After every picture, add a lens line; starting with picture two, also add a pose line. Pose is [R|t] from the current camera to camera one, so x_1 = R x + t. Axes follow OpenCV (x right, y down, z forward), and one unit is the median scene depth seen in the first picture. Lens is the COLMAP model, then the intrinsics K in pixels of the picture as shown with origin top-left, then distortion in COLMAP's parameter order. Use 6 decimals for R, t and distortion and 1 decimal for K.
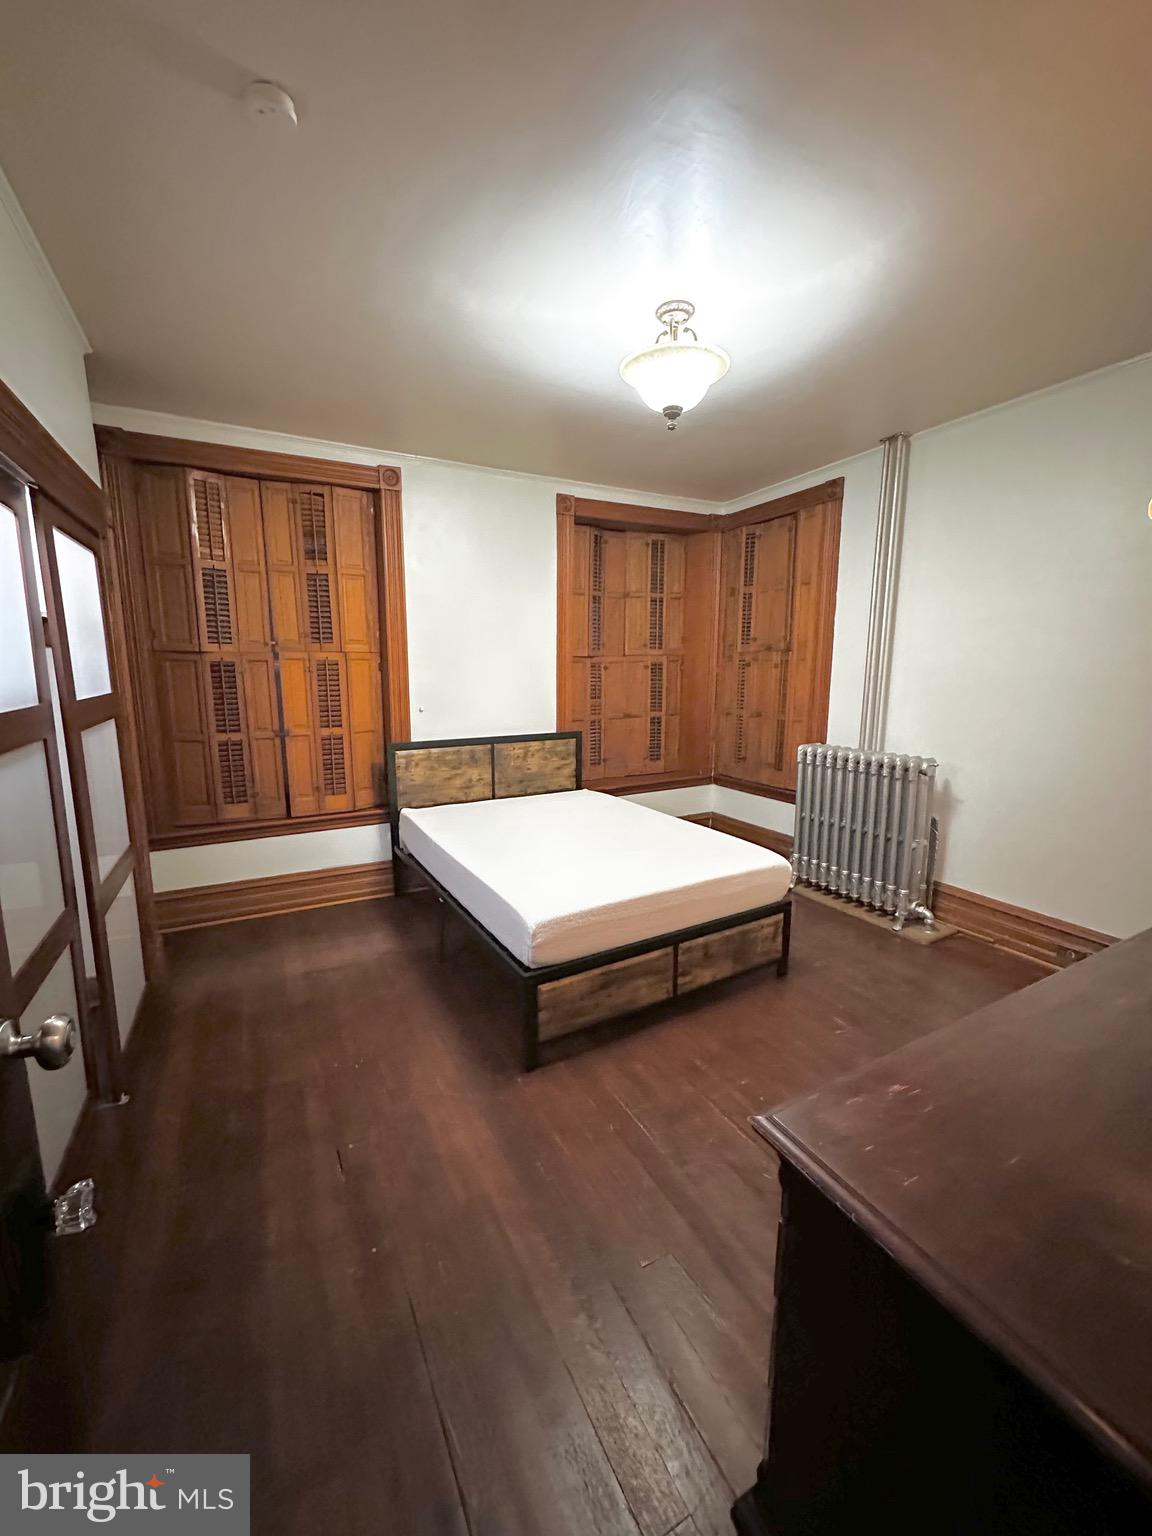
lens RADIAL K [[610.8, 0, 575.9], [0, 610.8, 769.6], [0, 0, 1]] dist [-0.003878, 0.000090]
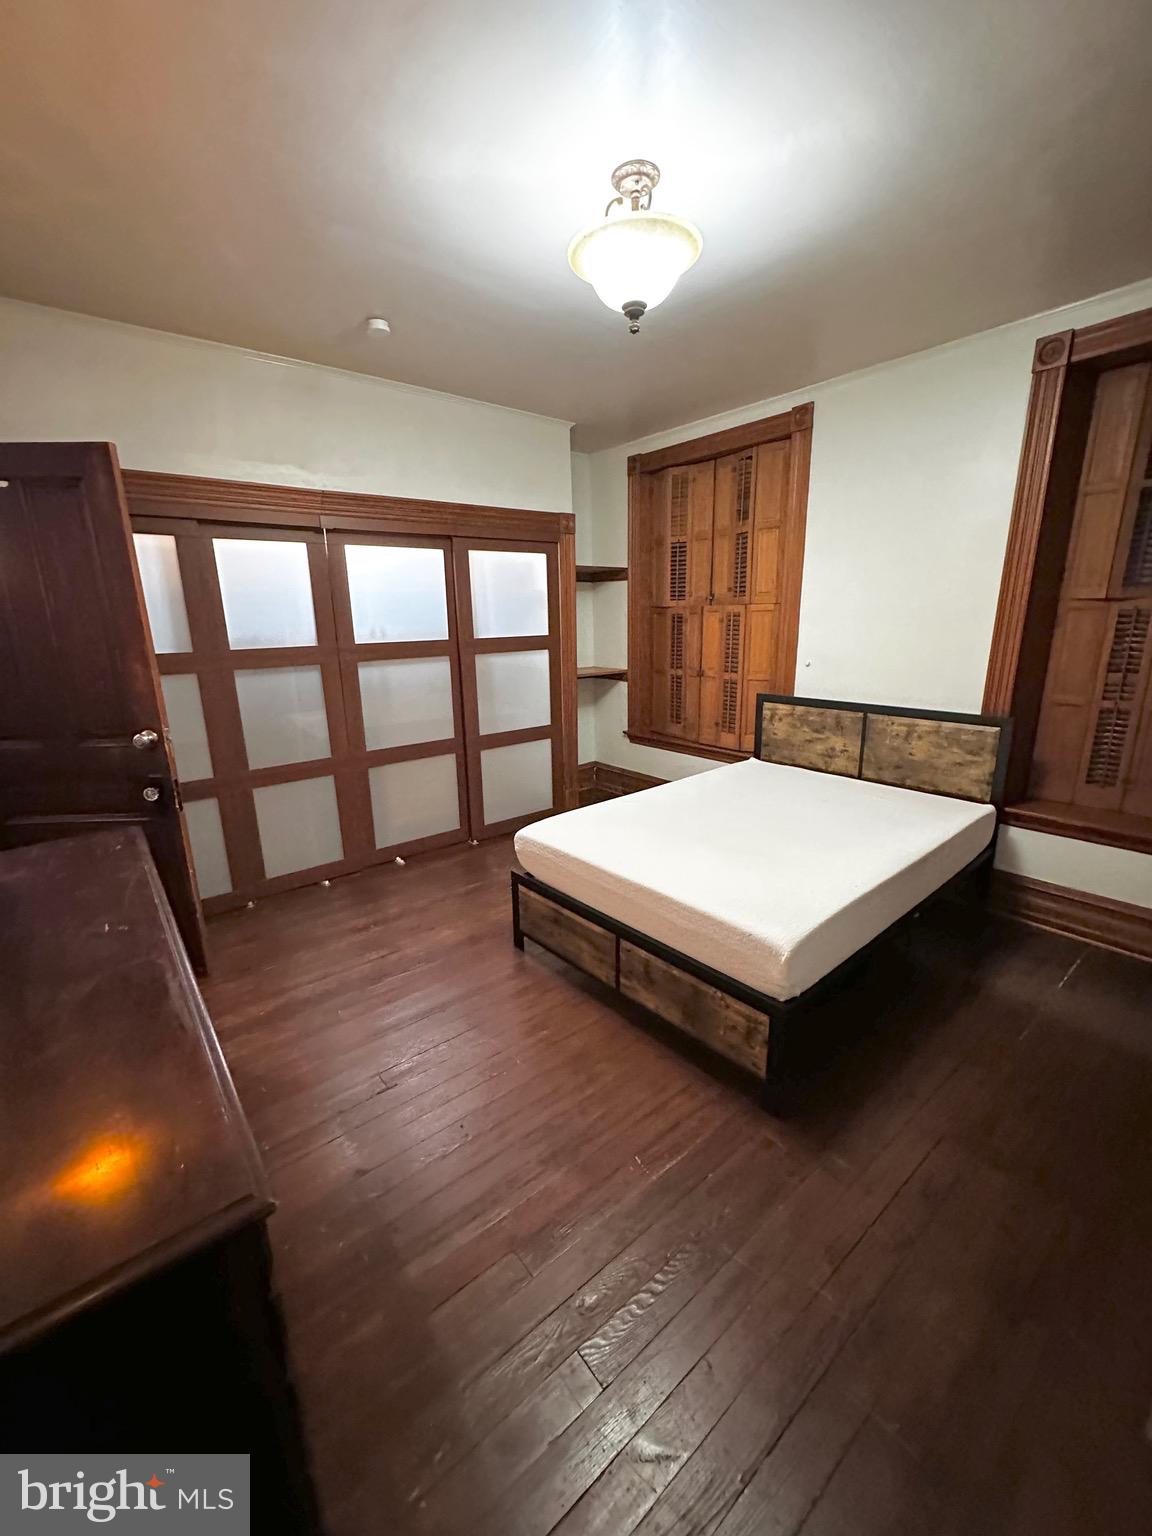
lens RADIAL K [[610.8, 0, 570.5], [0, 610.8, 766.9], [0, 0, 1]] dist [-0.003878, 0.000090]
pose [[0.181608, 0.238200, -0.954086, 0.651241], [-0.150495, 0.965523, 0.212409, -0.094178], [0.971787, 0.105010, 0.211194, 0.485797]]
